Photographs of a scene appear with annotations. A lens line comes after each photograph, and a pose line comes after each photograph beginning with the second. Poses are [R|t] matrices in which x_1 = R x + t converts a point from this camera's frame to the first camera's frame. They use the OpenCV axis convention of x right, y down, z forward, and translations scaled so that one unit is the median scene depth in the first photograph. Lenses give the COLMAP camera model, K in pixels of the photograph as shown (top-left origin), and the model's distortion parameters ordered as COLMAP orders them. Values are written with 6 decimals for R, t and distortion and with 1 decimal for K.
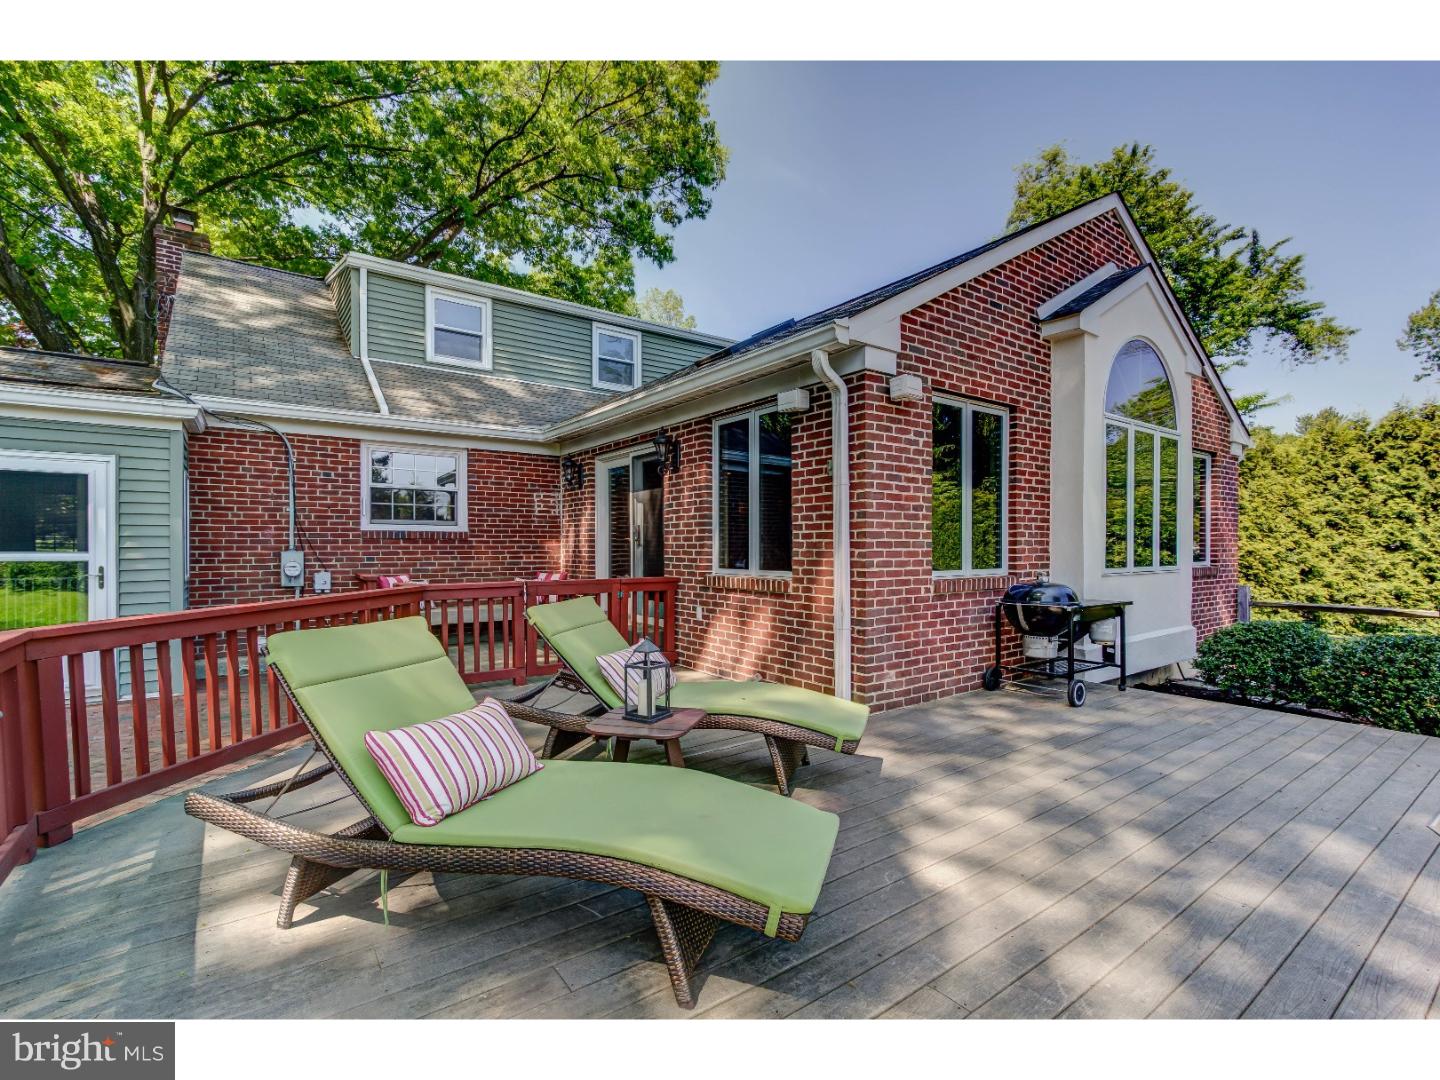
lens RADIAL K [[656.3, 0, 721.5], [0, 656.3, 541.2], [0, 0, 1]] dist [0.001869, 0.001470]
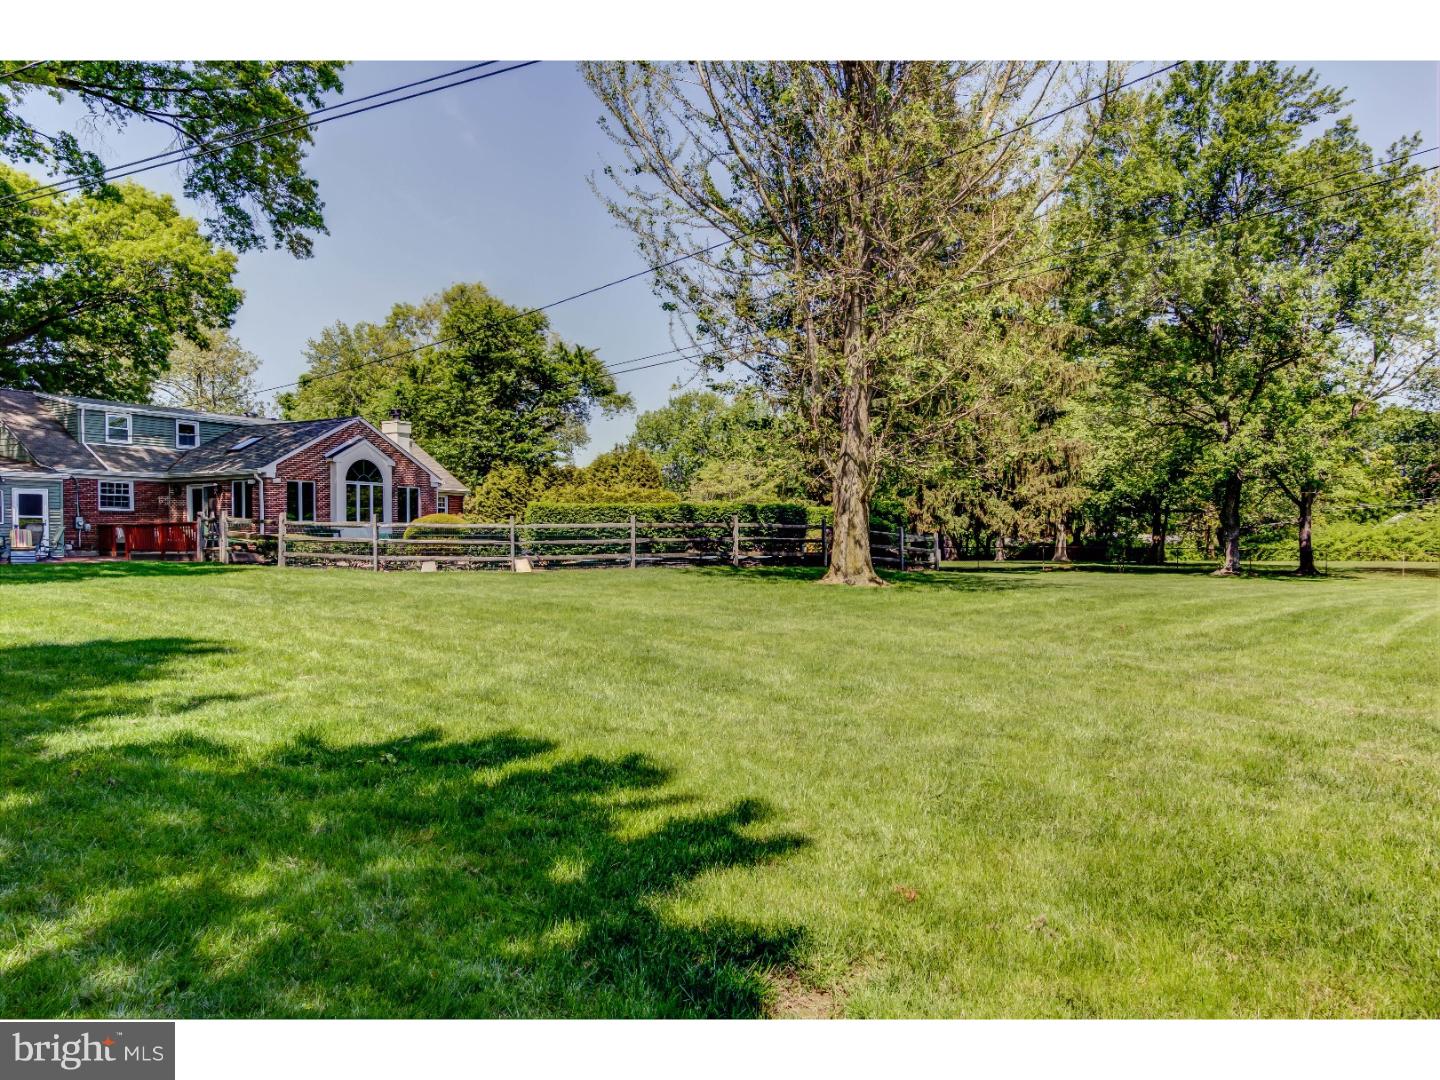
lens RADIAL K [[1047.1, 0, 720.0], [0, 1047.1, 538.6], [0, 0, 1]] dist [0.012147, 0.002311]
pose [[0.920789, -0.003195, 0.390048, 0.166648], [-0.001569, 0.999928, 0.011895, 0.049333], [-0.390058, -0.011565, 0.920718, -4.317445]]
